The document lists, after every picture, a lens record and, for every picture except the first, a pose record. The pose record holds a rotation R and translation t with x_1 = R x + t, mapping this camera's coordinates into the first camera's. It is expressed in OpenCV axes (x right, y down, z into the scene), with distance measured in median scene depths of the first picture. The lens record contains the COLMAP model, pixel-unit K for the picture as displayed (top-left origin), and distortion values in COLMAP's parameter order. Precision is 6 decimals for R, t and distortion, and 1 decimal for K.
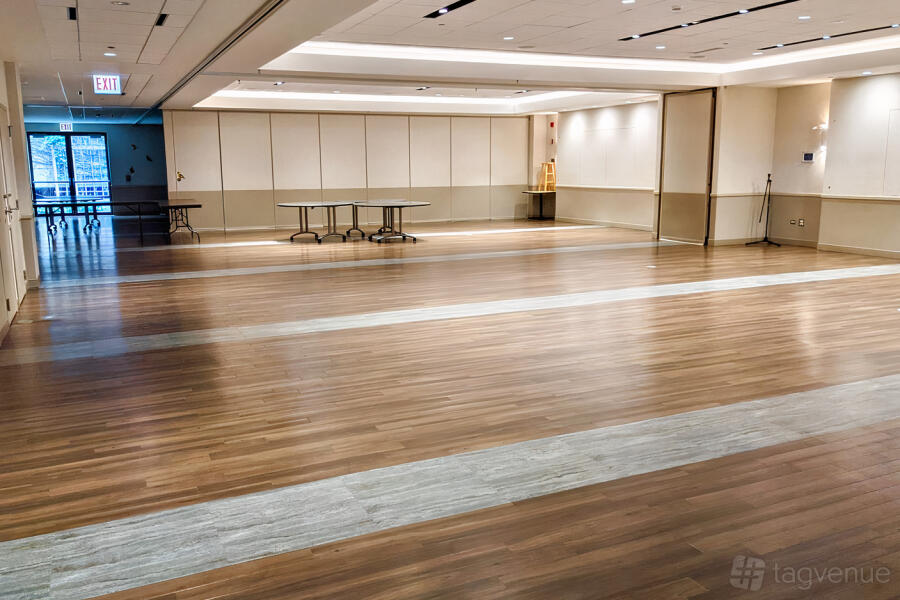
lens RADIAL K [[786.1, 0, 449.5], [0, 786.1, 300.8], [0, 0, 1]] dist [-0.004704, -0.001753]
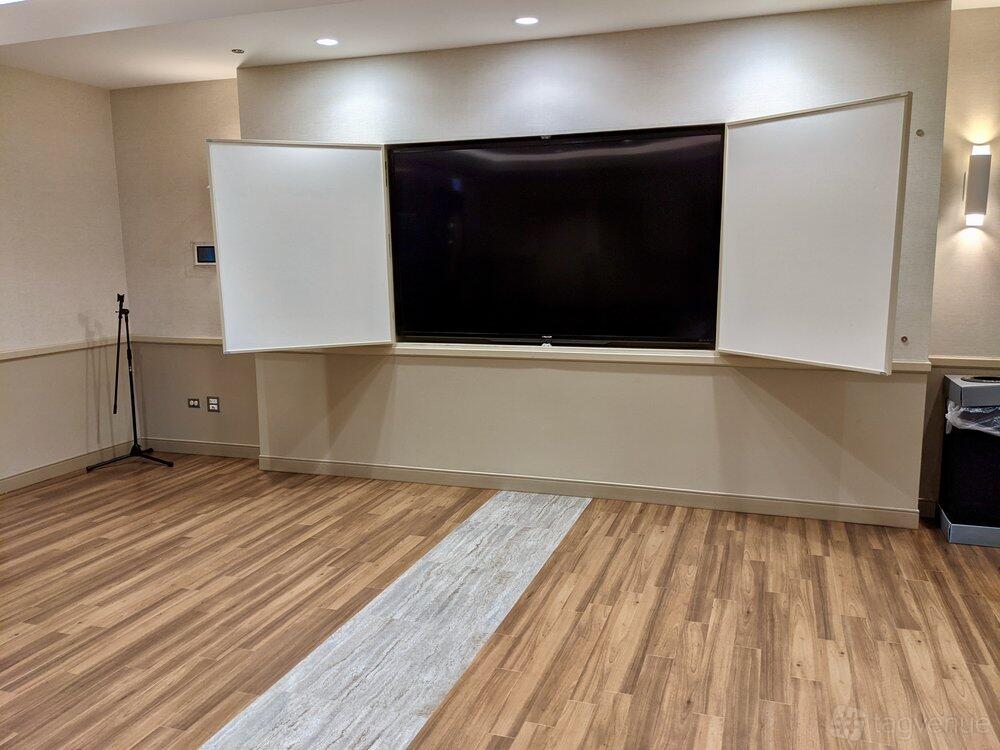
lens RADIAL K [[784.3, 0, 500.7], [0, 784.3, 378.5], [0, 0, 1]] dist [0.051927, 0.001699]
pose [[0.683264, -0.122491, 0.719824, 0.226276], [0.148199, 0.988574, 0.027551, -0.096280], [-0.714974, 0.087853, 0.693609, 0.541495]]
